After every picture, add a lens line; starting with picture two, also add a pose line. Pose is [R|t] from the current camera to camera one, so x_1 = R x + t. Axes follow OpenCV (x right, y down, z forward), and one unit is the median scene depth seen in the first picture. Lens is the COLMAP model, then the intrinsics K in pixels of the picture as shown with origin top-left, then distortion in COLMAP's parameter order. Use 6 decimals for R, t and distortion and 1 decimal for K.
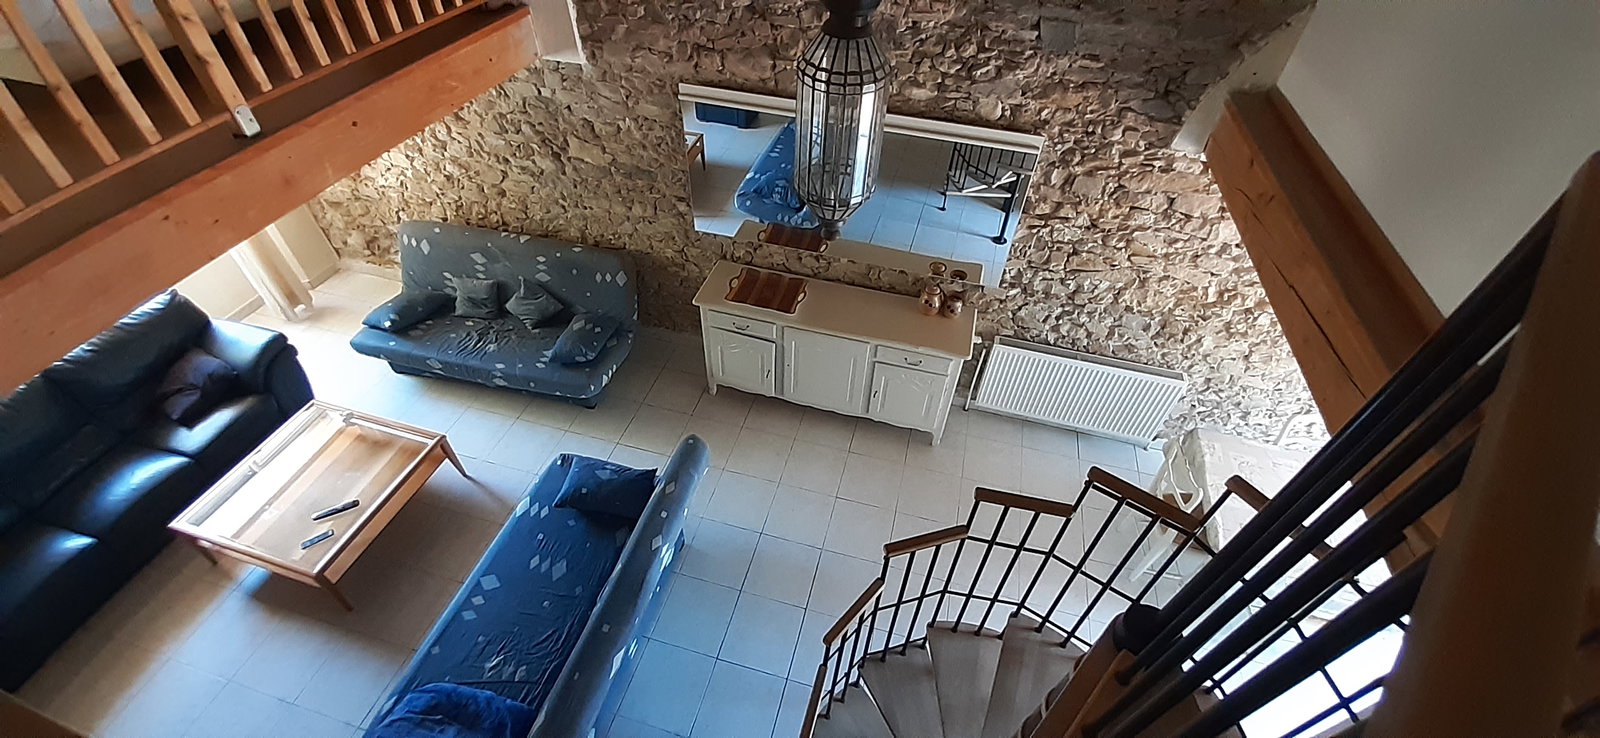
lens RADIAL K [[643.0, 0, 800.3], [0, 643.0, 374.2], [0, 0, 1]] dist [-0.020416, -0.001566]
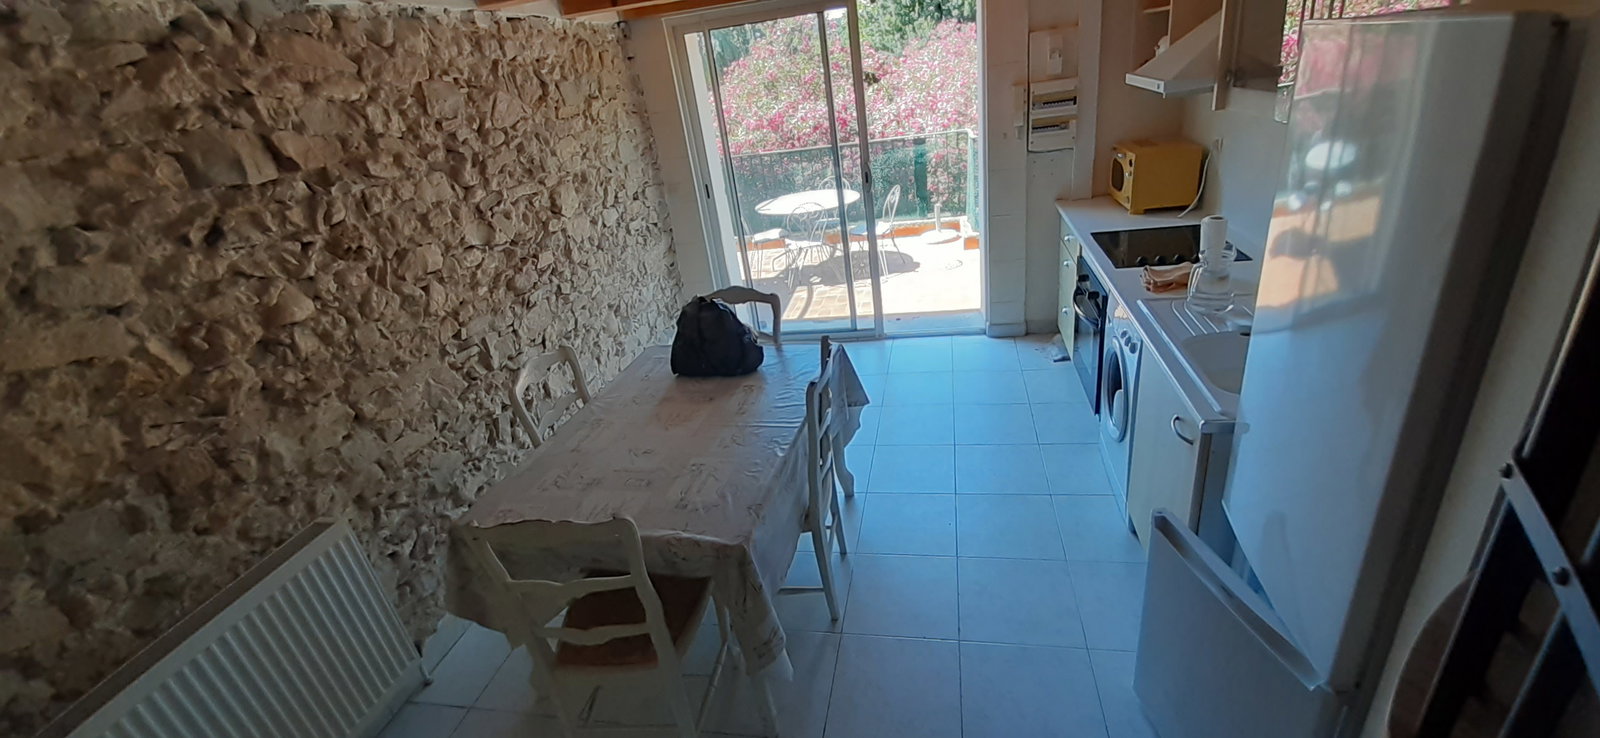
lens RADIAL K [[643.0, 0, 800.4], [0, 643.0, 364.8], [0, 0, 1]] dist [-0.020416, -0.001566]
pose [[-0.046949, -0.439855, 0.896841, 0.228617], [0.794800, 0.527385, 0.300263, 0.081318], [-0.605052, 0.726906, 0.324837, 0.568394]]
